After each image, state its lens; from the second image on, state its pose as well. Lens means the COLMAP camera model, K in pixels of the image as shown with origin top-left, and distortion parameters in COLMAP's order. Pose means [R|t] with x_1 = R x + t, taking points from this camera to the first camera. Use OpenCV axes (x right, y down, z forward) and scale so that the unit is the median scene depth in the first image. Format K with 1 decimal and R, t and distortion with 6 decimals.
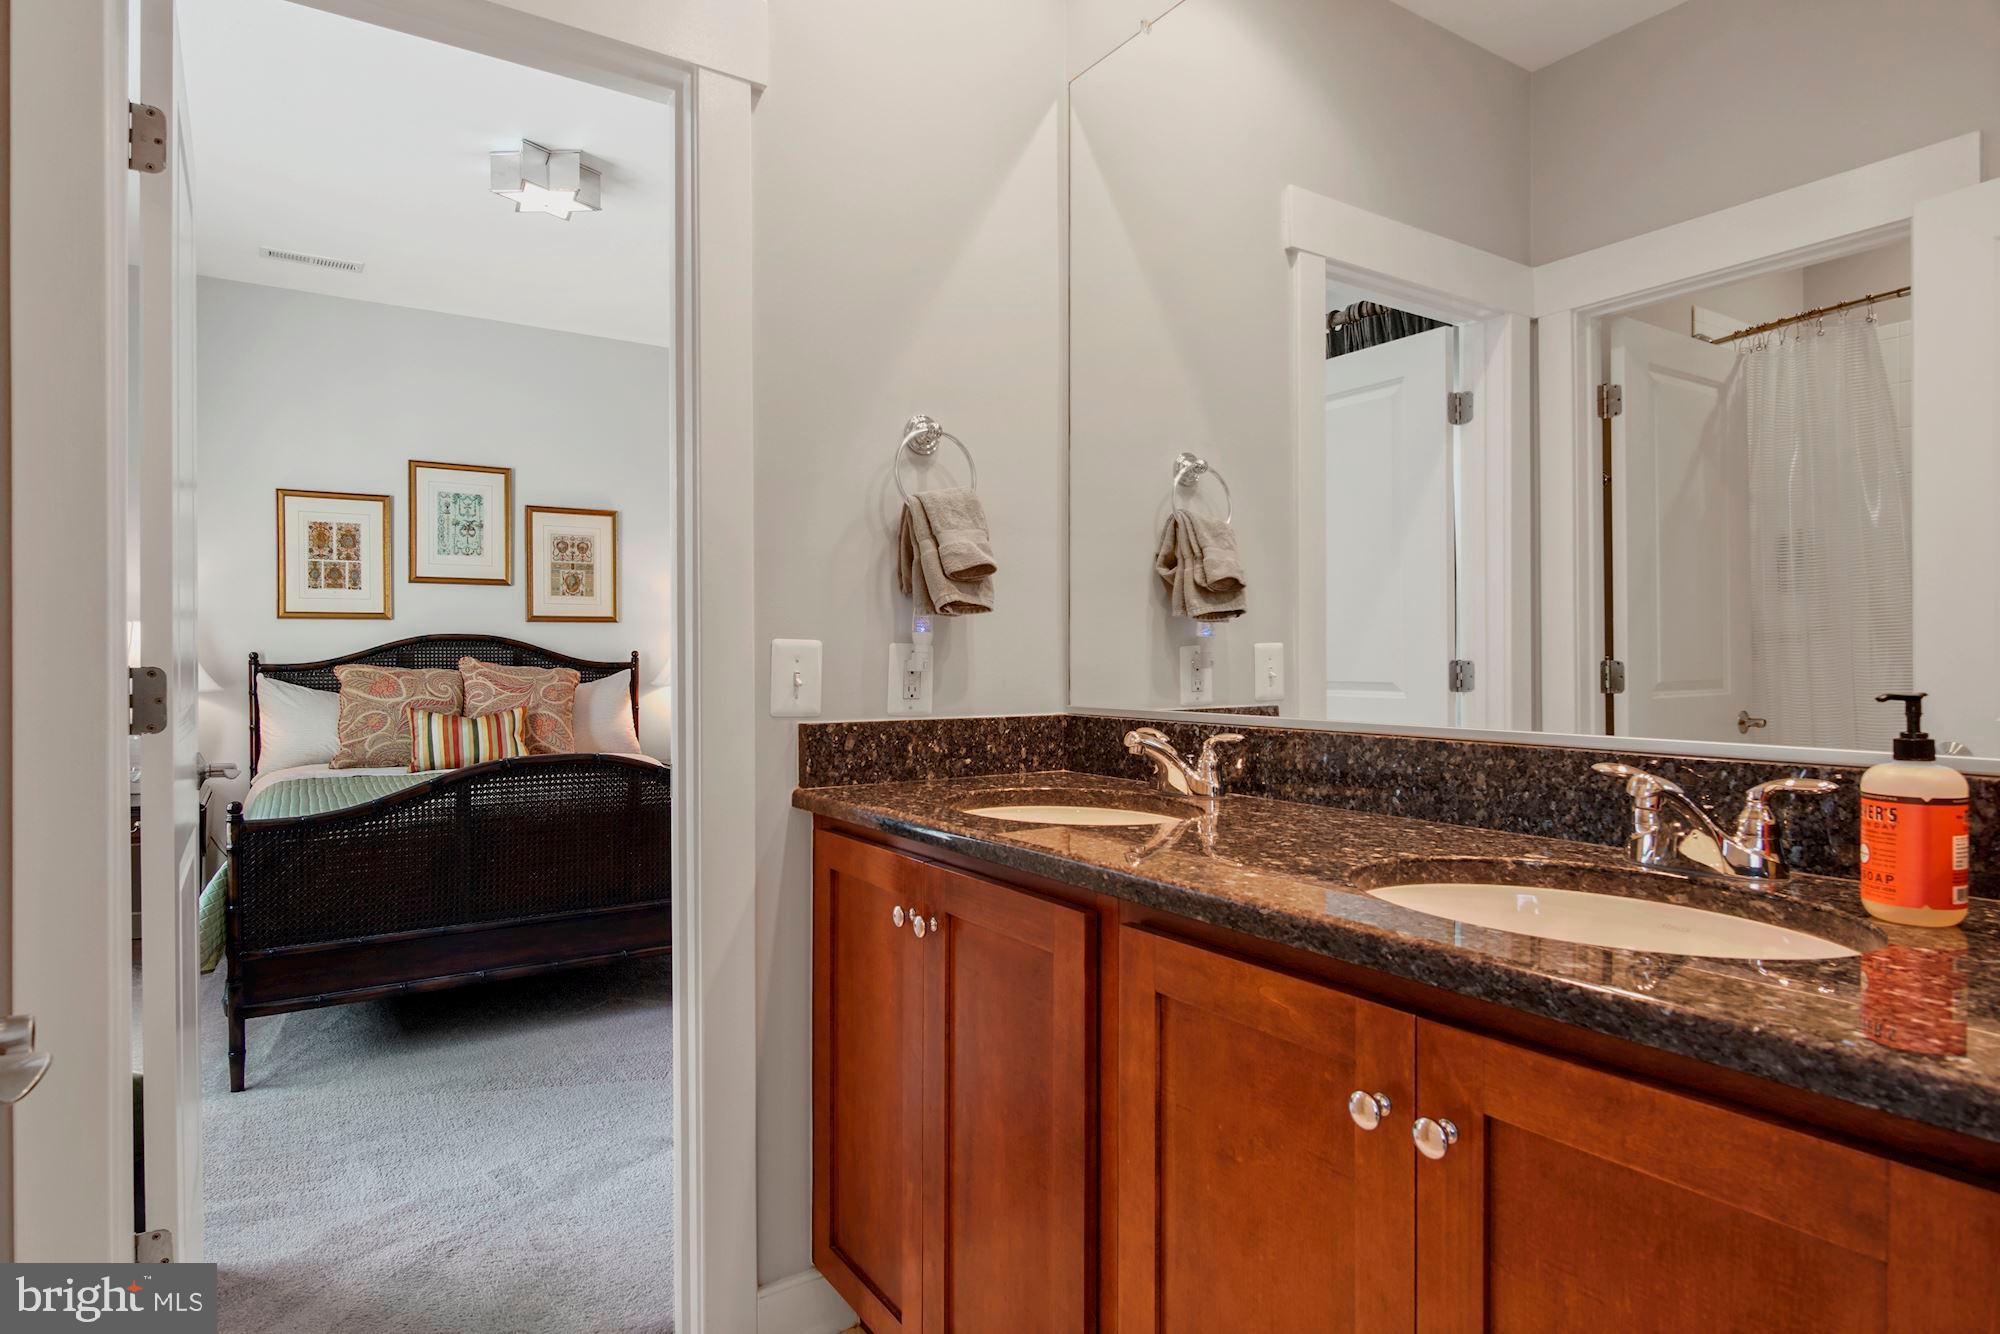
lens RADIAL K [[1113.0, 0, 999.3], [0, 1113.0, 662.0], [0, 0, 1]] dist [-0.002955, -0.003182]
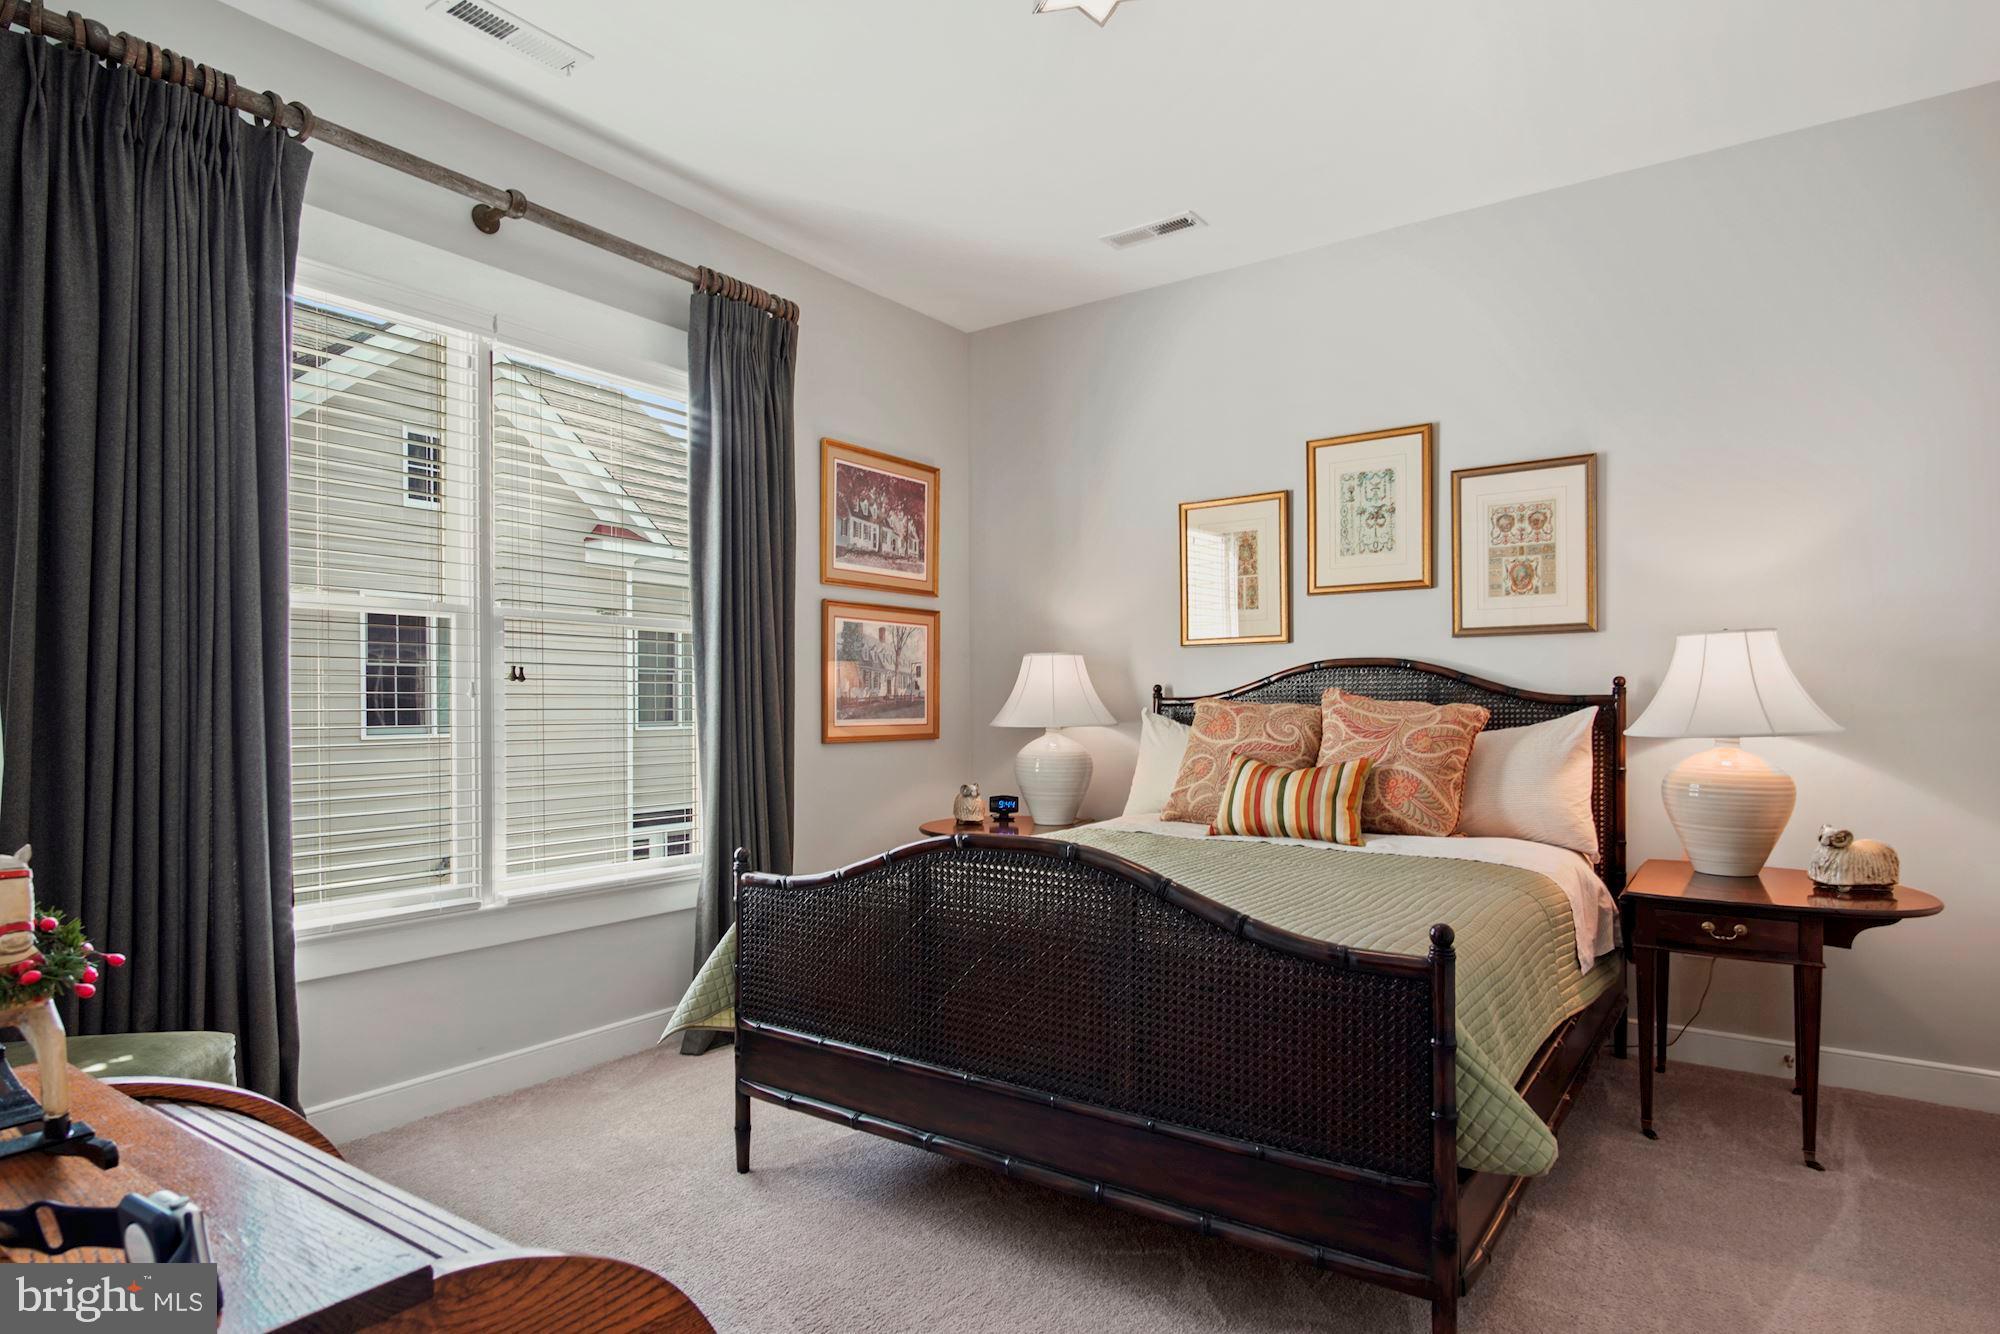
lens RADIAL K [[1113.0, 0, 999.9], [0, 1113.0, 686.6], [0, 0, 1]] dist [-0.002955, -0.003182]
pose [[0.361862, -0.013291, -0.932137, 0.126388], [-0.002320, 0.999882, -0.015158, 0.006186], [0.932229, 0.007648, 0.361789, 0.497404]]
